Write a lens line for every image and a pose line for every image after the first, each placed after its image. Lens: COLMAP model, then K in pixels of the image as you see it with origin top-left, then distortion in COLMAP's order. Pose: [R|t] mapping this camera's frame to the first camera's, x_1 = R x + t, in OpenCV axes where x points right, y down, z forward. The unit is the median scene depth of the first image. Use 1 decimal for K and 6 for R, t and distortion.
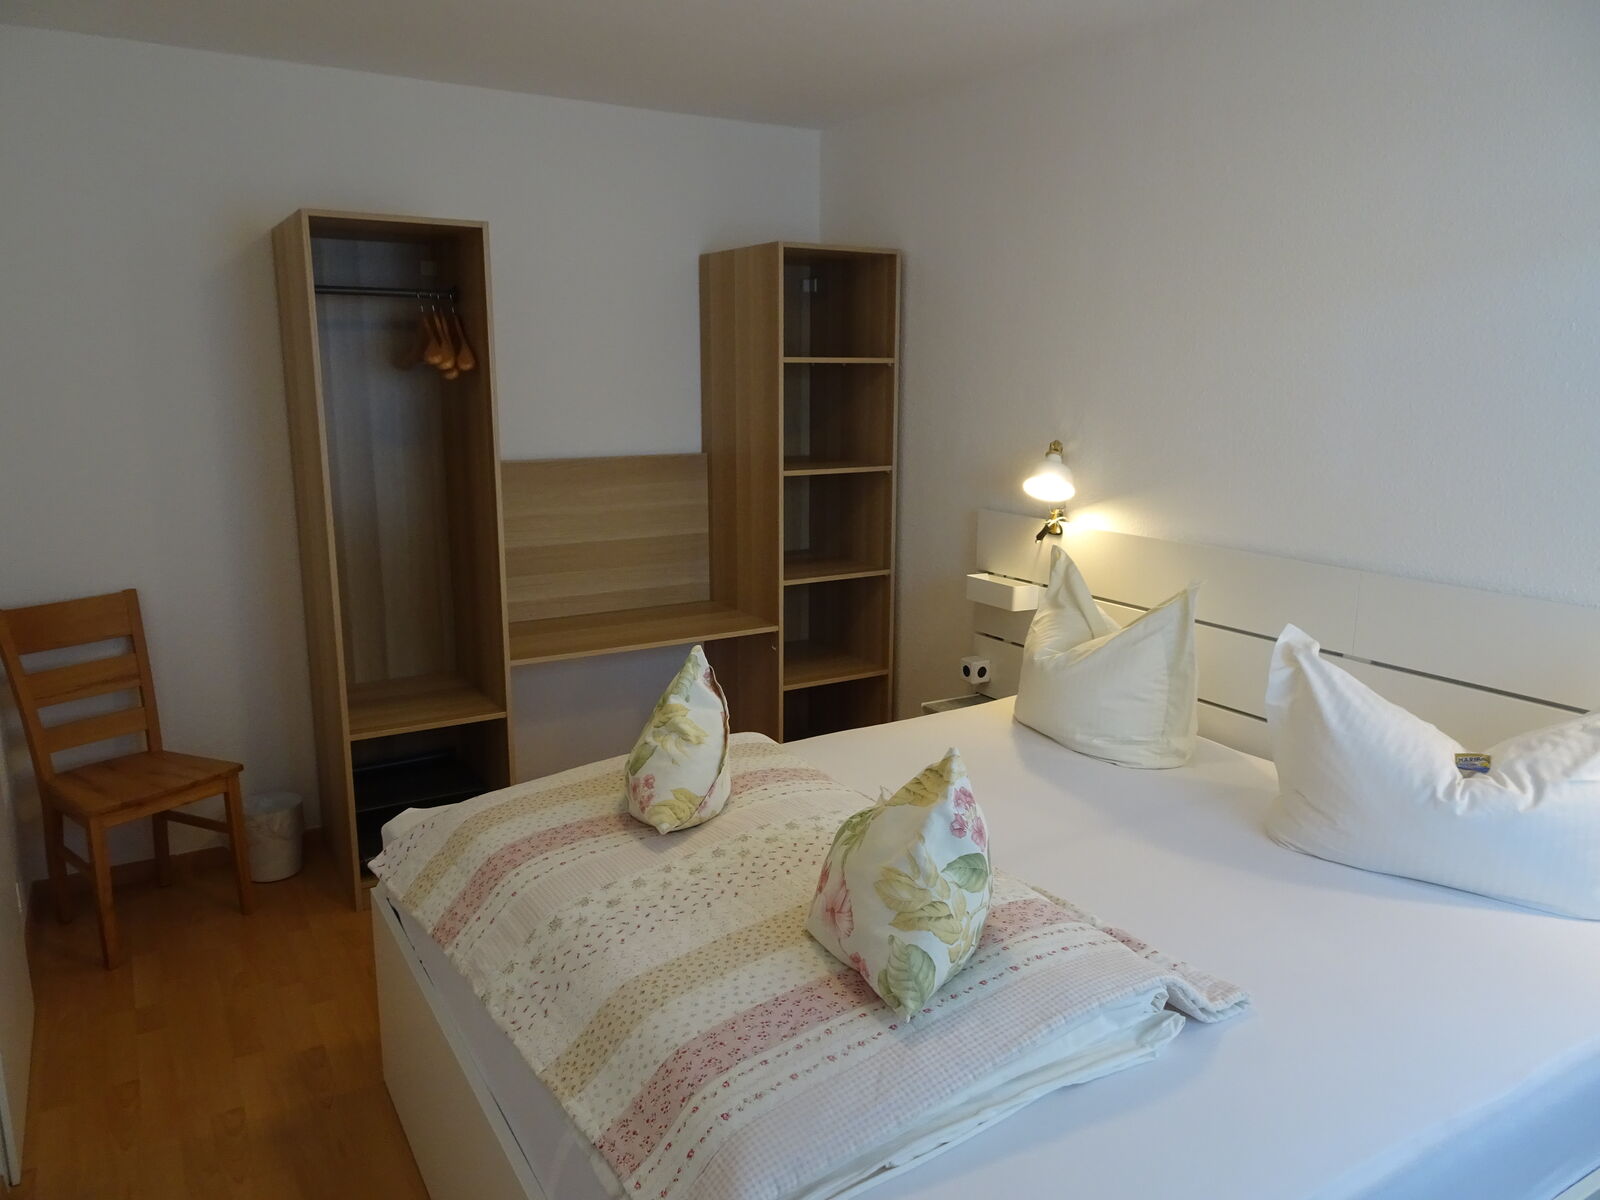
lens RADIAL K [[1139.5, 0, 795.3], [0, 1139.5, 600.5], [0, 0, 1]] dist [-0.008217, -0.003825]
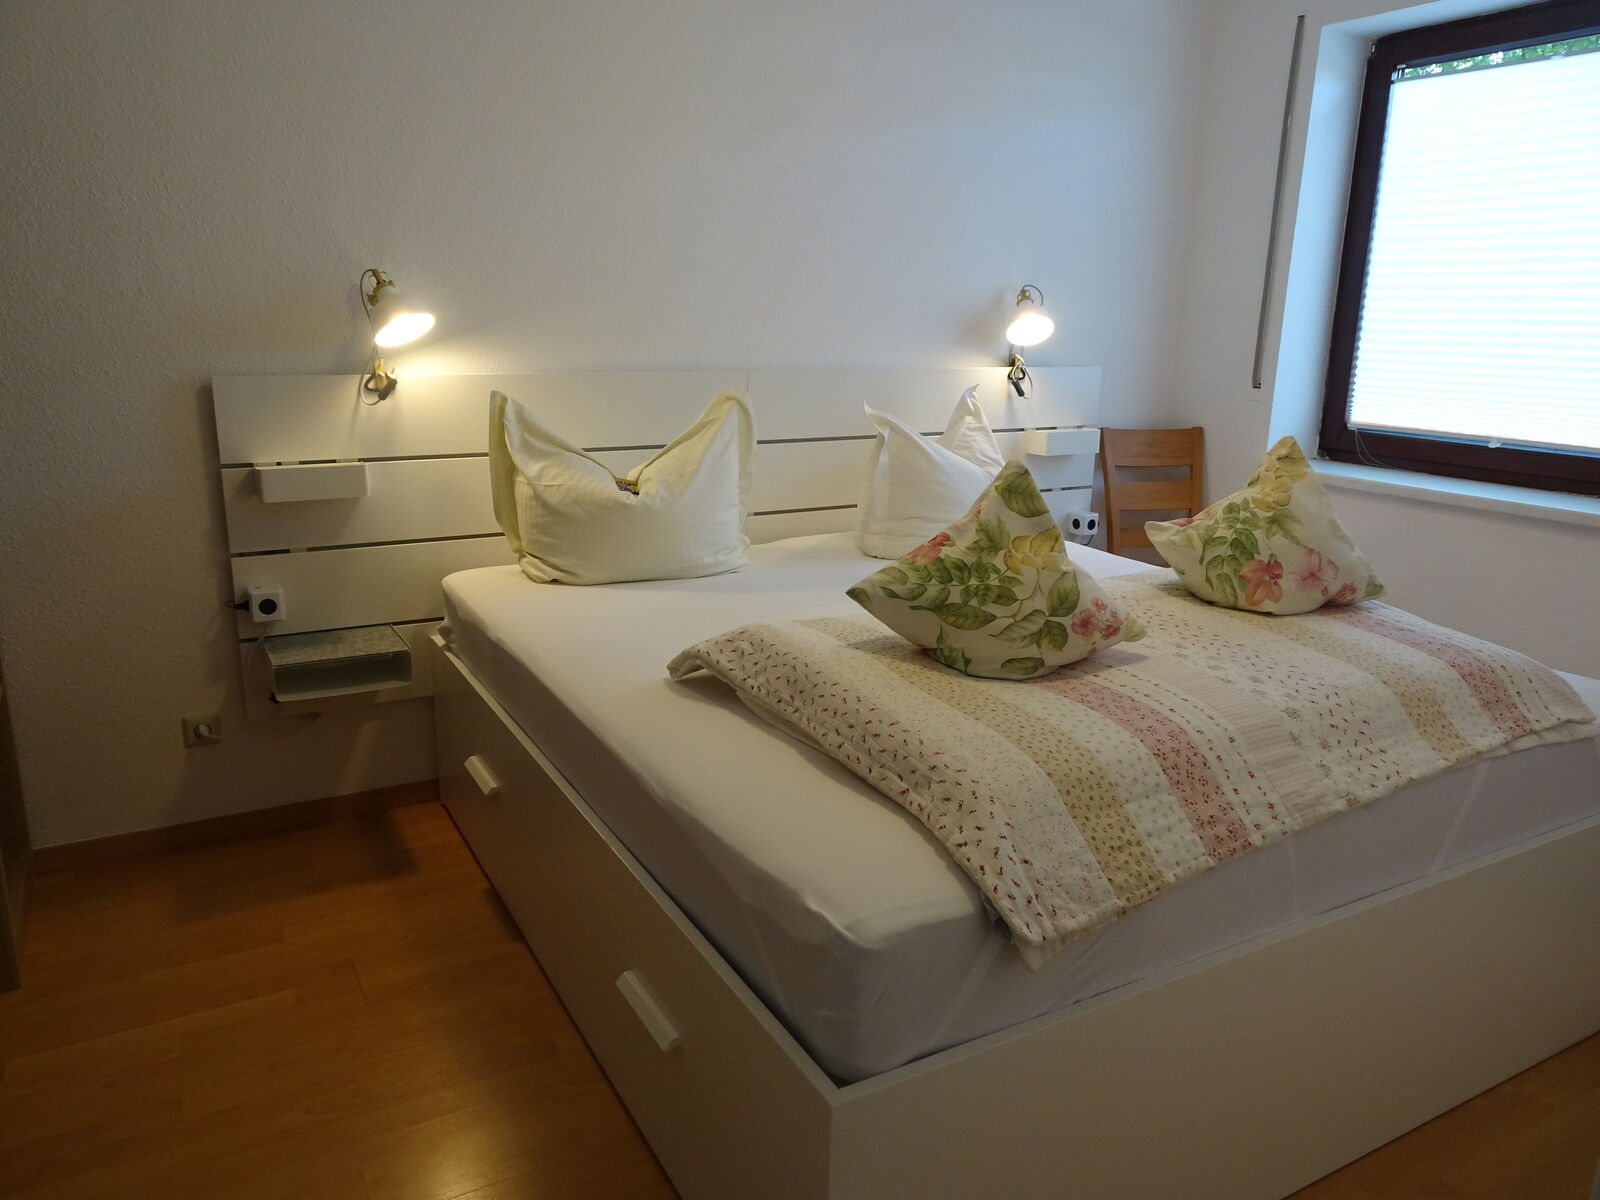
lens RADIAL K [[1139.5, 0, 794.4], [0, 1139.5, 597.4], [0, 0, 1]] dist [-0.008217, -0.003825]
pose [[0.035936, -0.251400, 0.967216, -1.151744], [0.185655, 0.952673, 0.240722, -0.120260], [-0.981958, 0.170918, 0.080909, 1.343978]]
